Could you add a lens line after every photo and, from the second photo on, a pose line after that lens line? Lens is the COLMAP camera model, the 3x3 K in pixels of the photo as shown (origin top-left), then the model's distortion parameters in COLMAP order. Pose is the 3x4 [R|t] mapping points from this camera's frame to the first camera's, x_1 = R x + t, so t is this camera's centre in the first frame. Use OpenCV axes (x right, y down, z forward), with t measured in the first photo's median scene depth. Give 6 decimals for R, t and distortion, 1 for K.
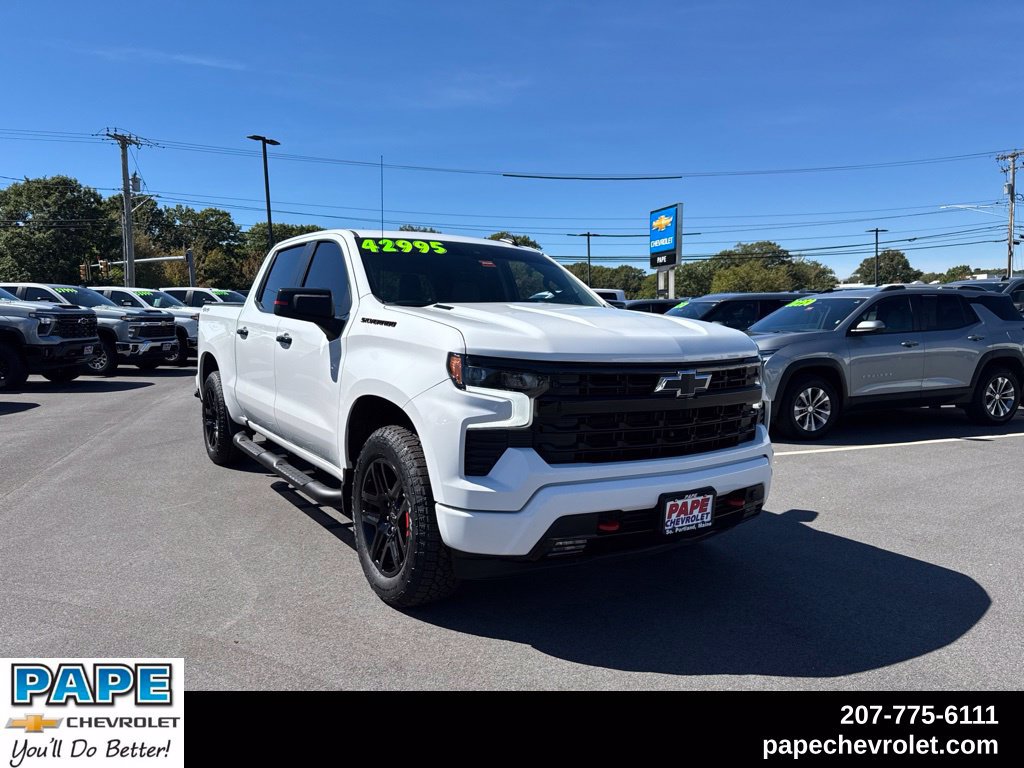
lens RADIAL K [[732.8, 0, 512.0], [0, 732.8, 384.0], [0, 0, 1]] dist [0.094102, -0.145478]
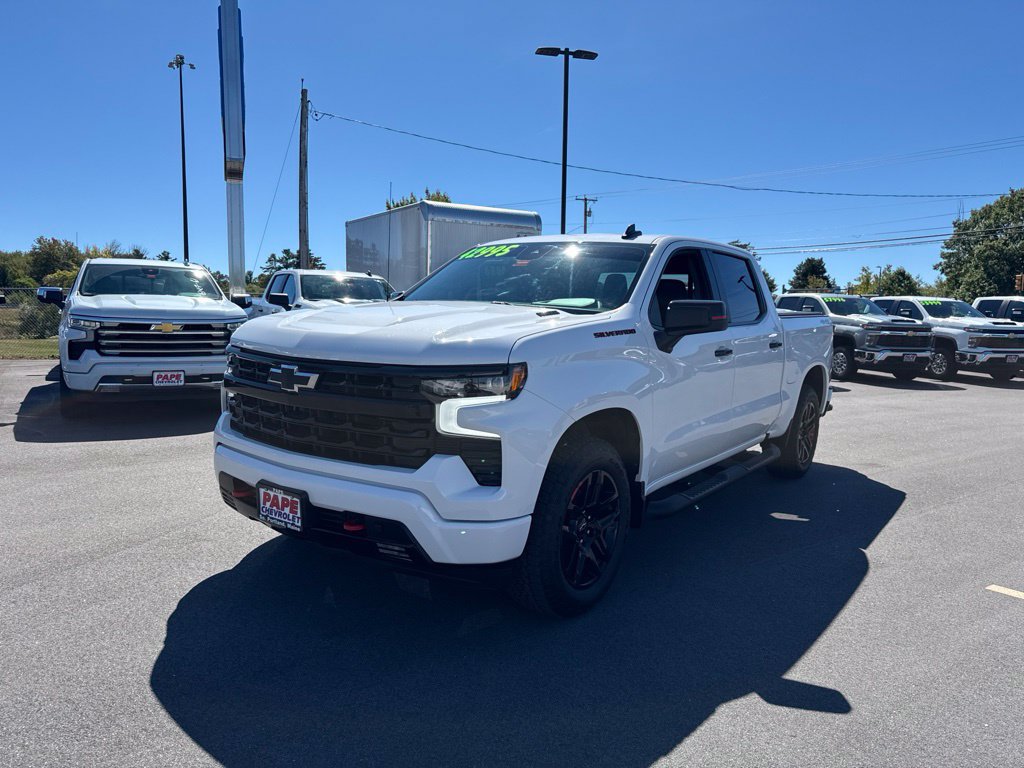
lens RADIAL K [[732.8, 0, 512.0], [0, 732.8, 384.0], [0, 0, 1]] dist [0.094102, -0.145478]
pose [[0.349369, 0.101335, -0.931489, 1.239158], [-0.116859, 0.991085, 0.063989, -0.089444], [0.929670, 0.086497, 0.358096, 0.904403]]
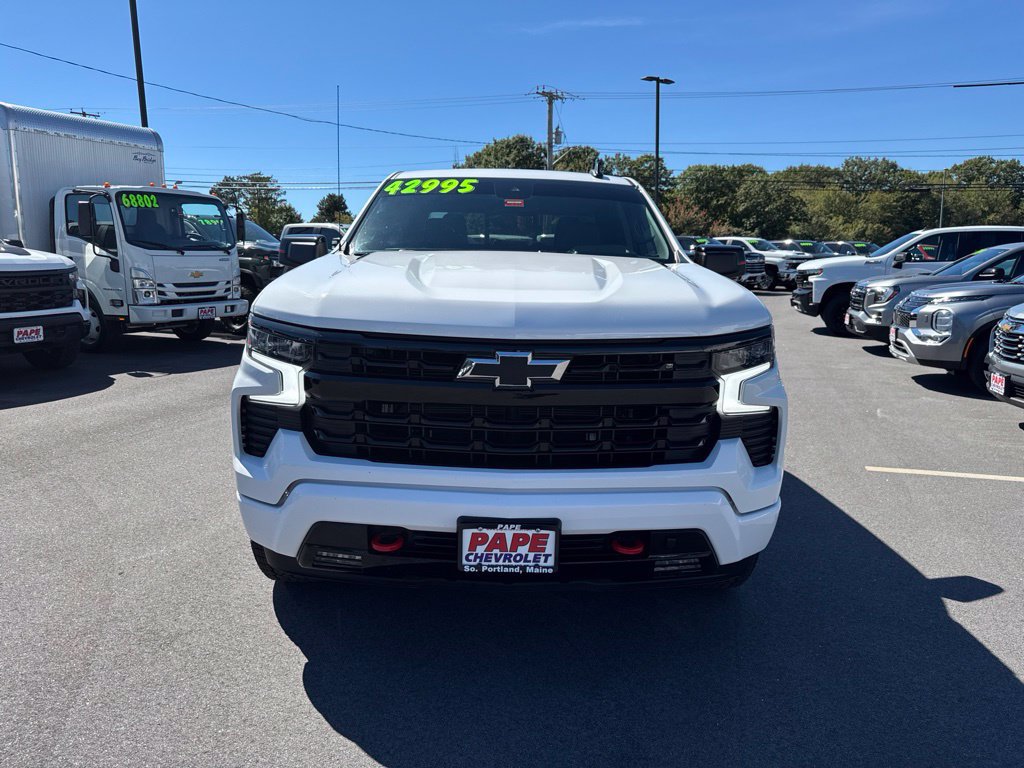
lens RADIAL K [[732.8, 0, 512.0], [0, 732.8, 384.0], [0, 0, 1]] dist [0.094102, -0.145478]
pose [[0.839115, 0.099131, -0.534845, 0.600308], [-0.058882, 0.994029, 0.091860, -0.050618], [0.540758, -0.045589, 0.839942, 0.399945]]
